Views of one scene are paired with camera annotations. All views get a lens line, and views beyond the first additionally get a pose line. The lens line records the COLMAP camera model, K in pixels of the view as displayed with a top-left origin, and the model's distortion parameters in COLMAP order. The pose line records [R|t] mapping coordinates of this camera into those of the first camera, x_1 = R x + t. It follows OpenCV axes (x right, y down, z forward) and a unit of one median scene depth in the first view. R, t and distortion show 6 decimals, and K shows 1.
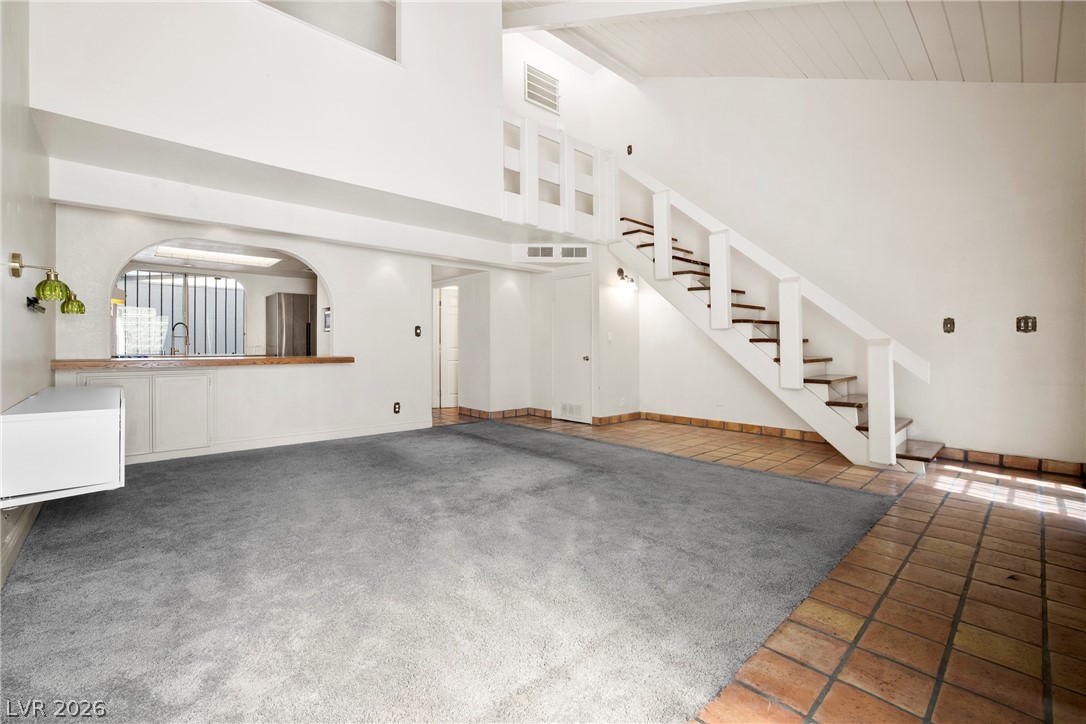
lens RADIAL K [[465.4, 0, 544.1], [0, 465.4, 352.5], [0, 0, 1]] dist [-0.038892, 0.012711]
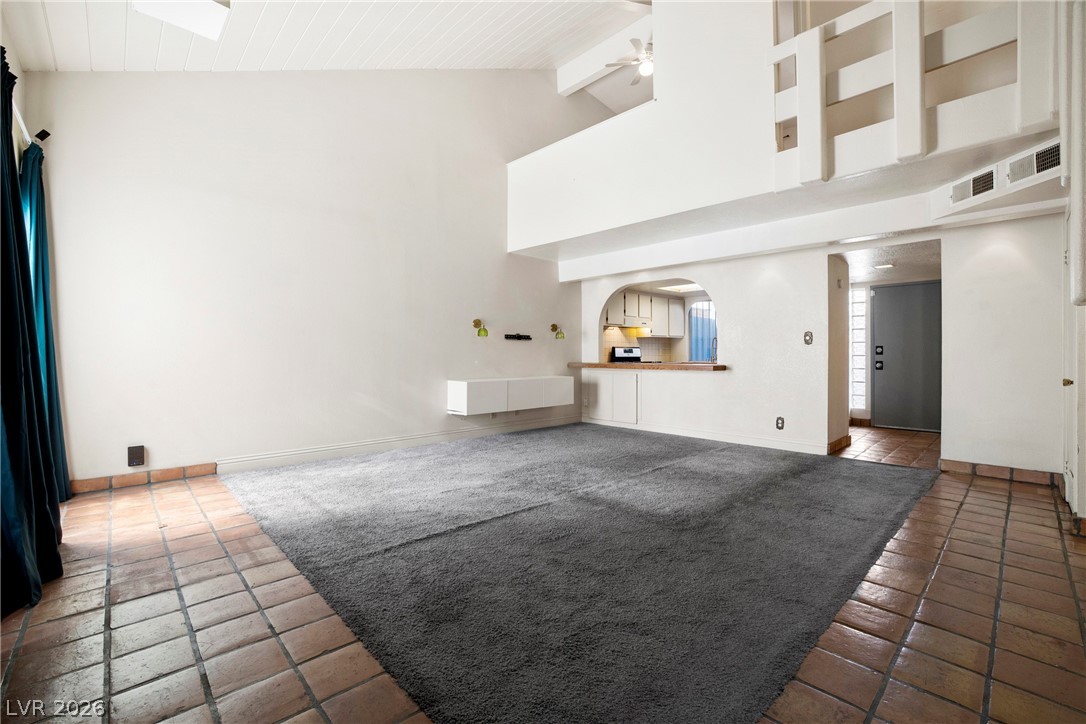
lens RADIAL K [[465.4, 0, 544.1], [0, 465.4, 352.5], [0, 0, 1]] dist [-0.038892, 0.012711]
pose [[0.020686, -0.001854, -0.999784, 0.607433], [-0.015209, 0.999882, -0.002169, -0.010520], [0.999670, 0.015251, 0.020656, 0.550215]]
